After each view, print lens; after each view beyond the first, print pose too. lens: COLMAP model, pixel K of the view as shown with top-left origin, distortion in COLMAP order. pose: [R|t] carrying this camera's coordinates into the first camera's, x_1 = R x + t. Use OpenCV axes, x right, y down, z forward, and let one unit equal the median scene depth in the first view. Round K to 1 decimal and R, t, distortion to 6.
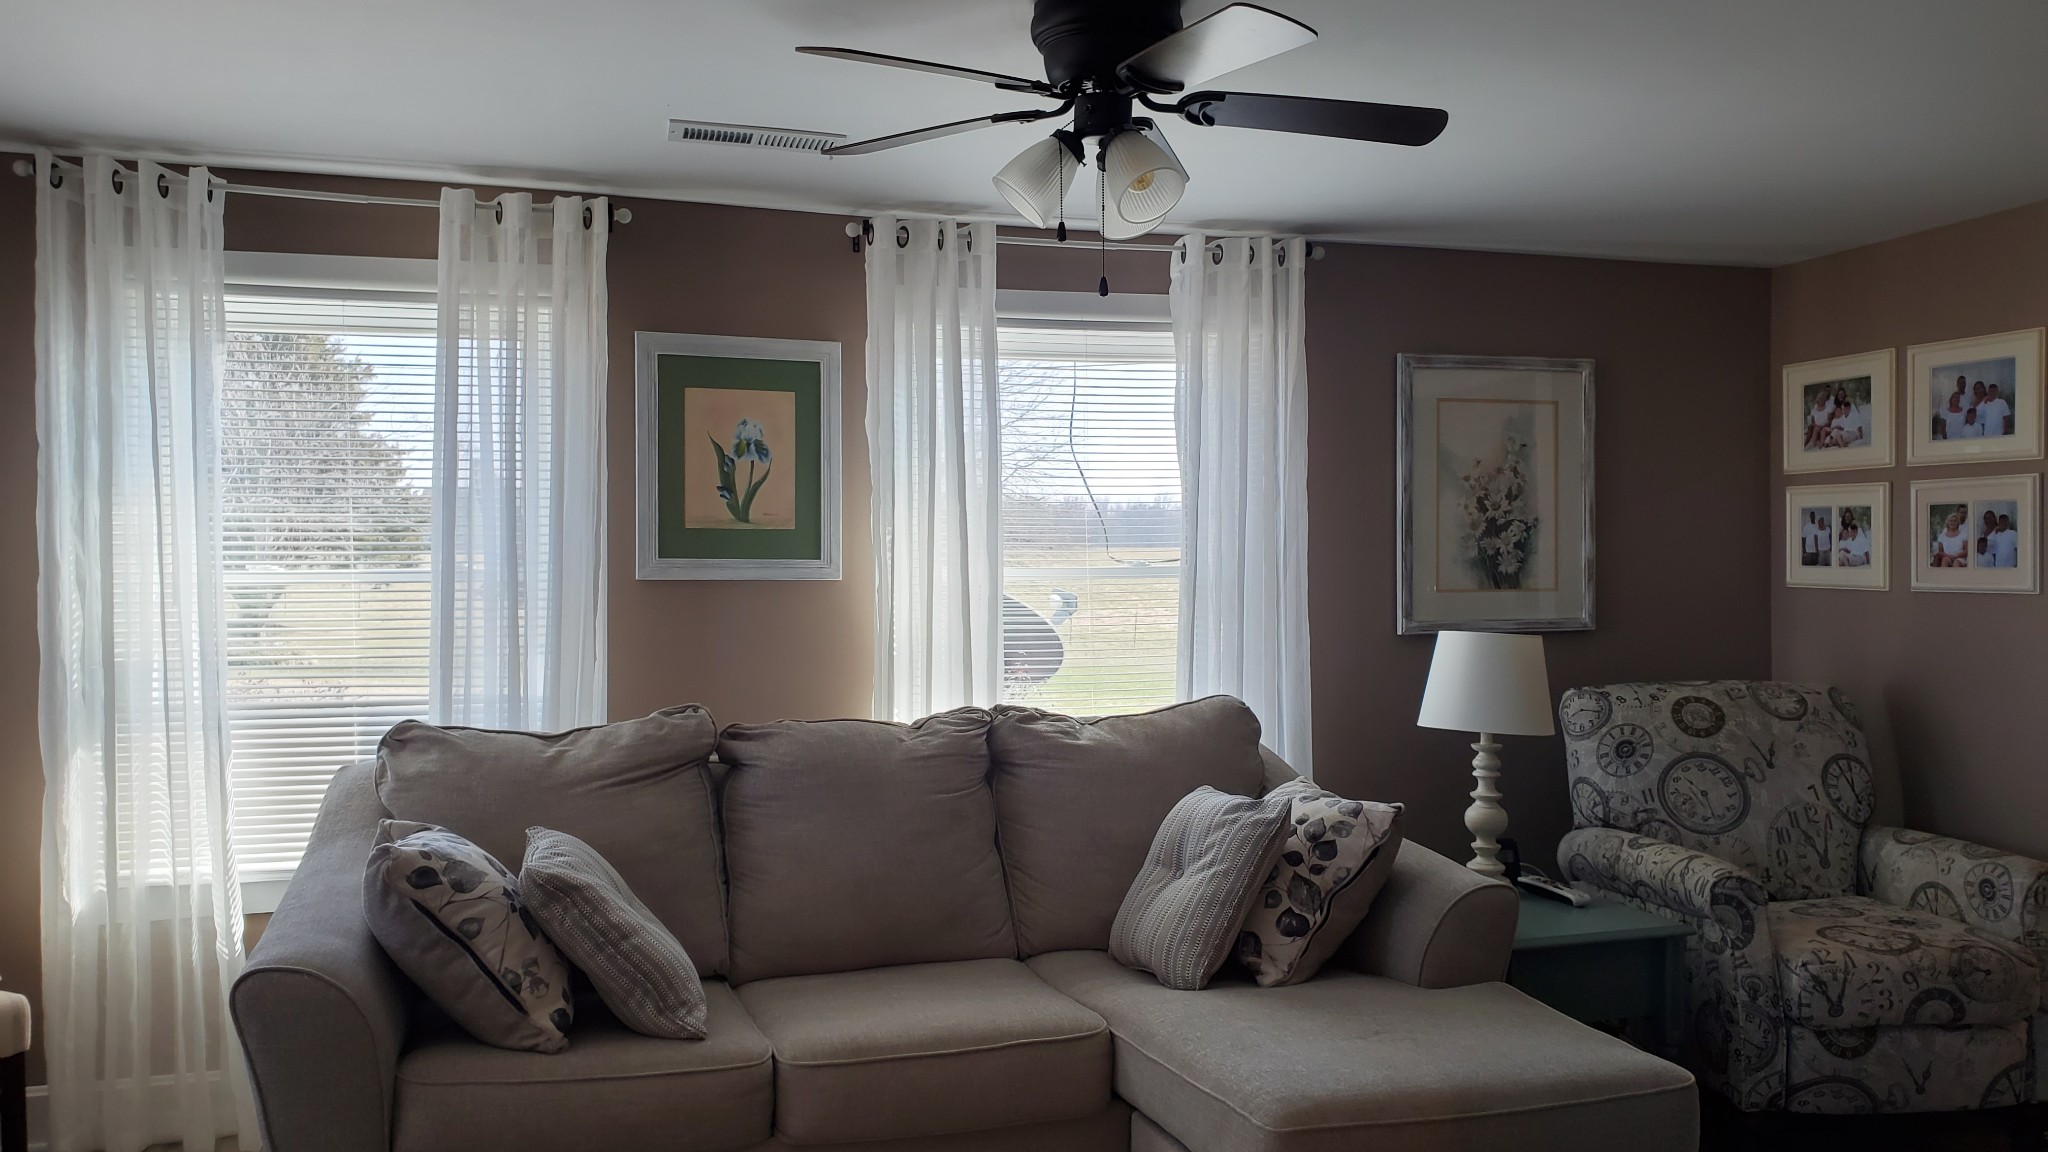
lens RADIAL K [[1473.3, 0, 1032.4], [0, 1473.3, 565.6], [0, 0, 1]] dist [0.003607, 0.003131]
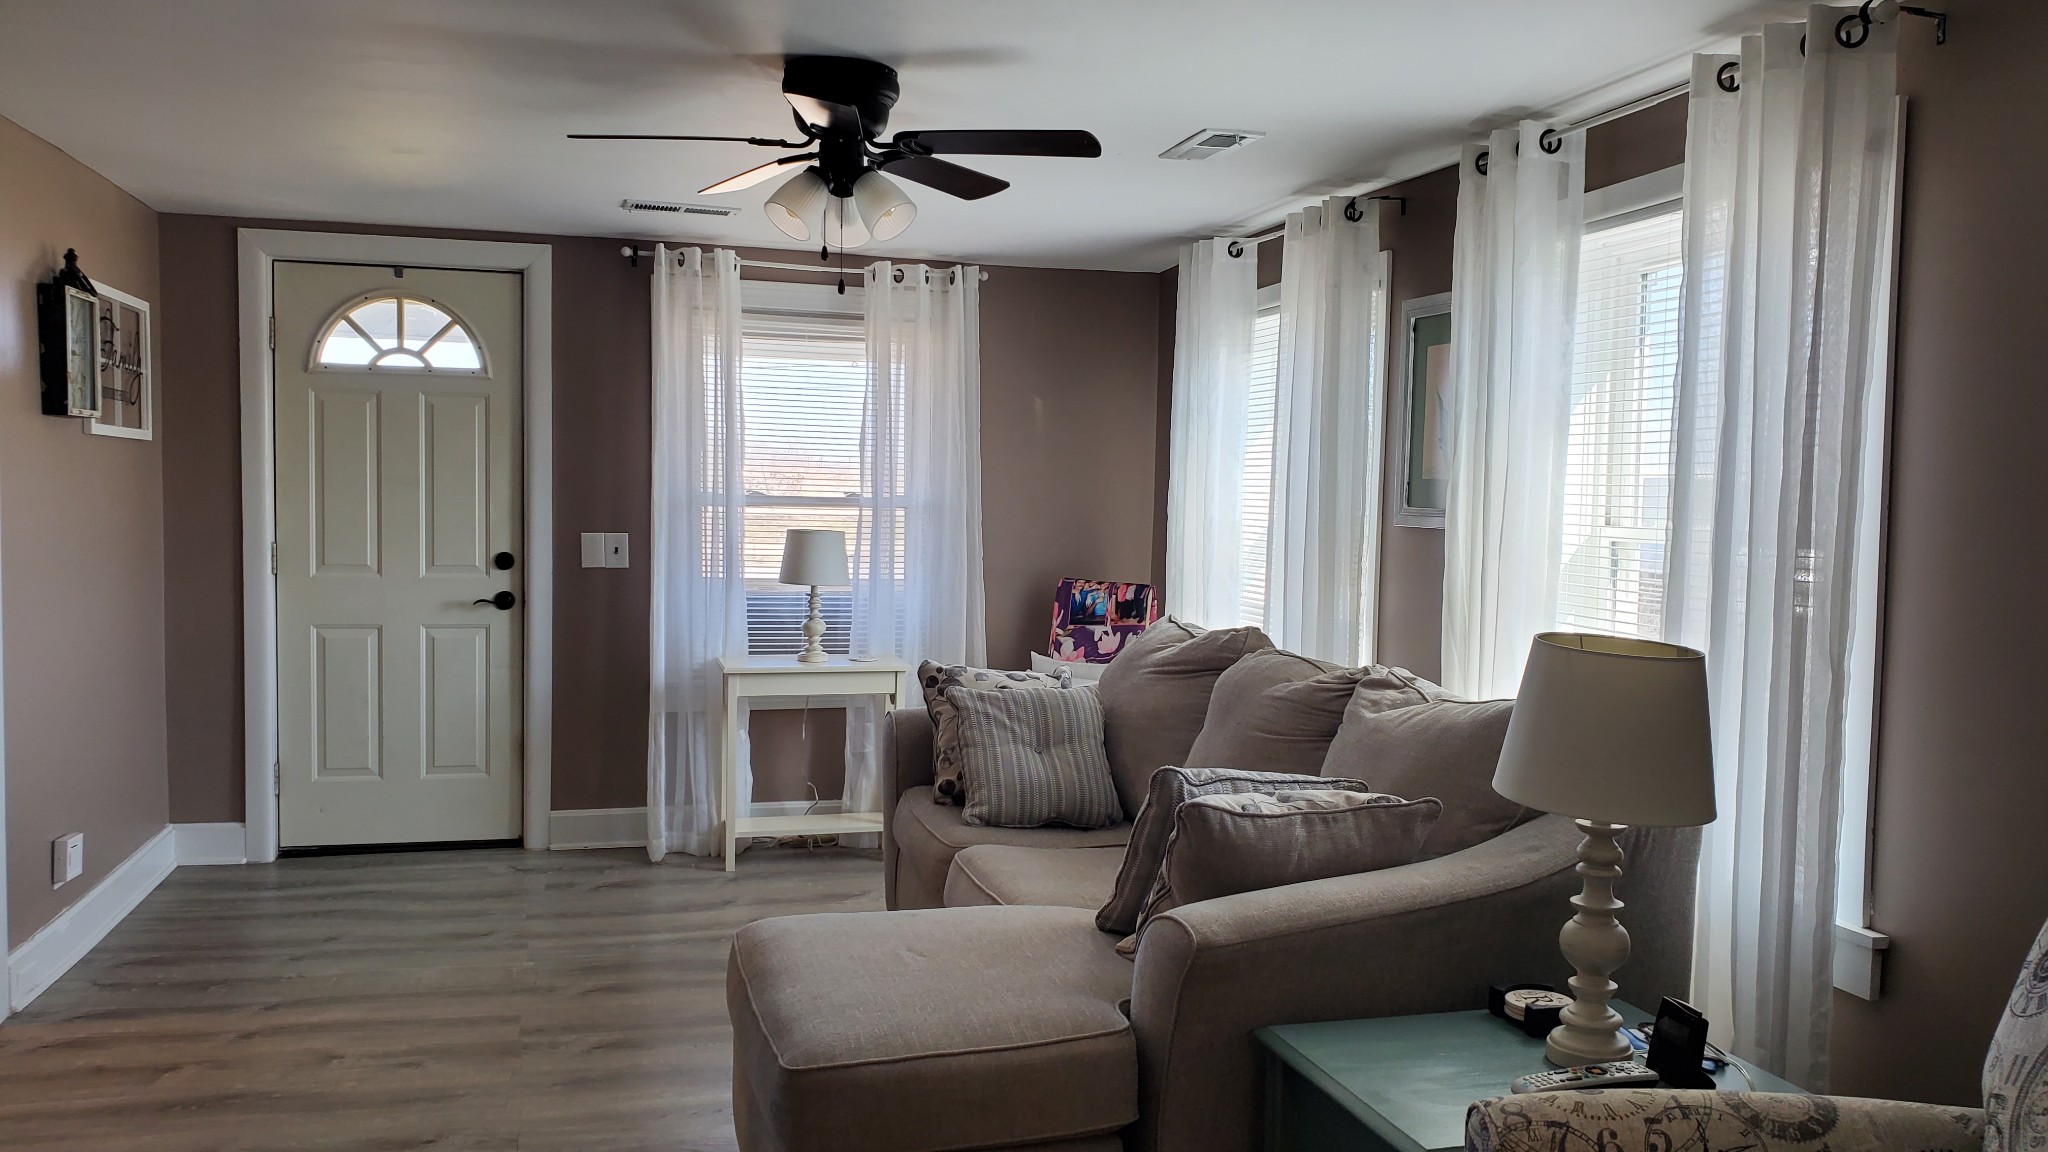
lens RADIAL K [[1501.1, 0, 1019.0], [0, 1501.1, 588.4], [0, 0, 1]] dist [-0.064718, 0.077537]
pose [[-0.025168, 0.059342, -0.997920, 0.758883], [-0.041443, 0.997317, 0.060351, -0.001275], [0.998824, 0.042875, -0.022641, 0.646257]]
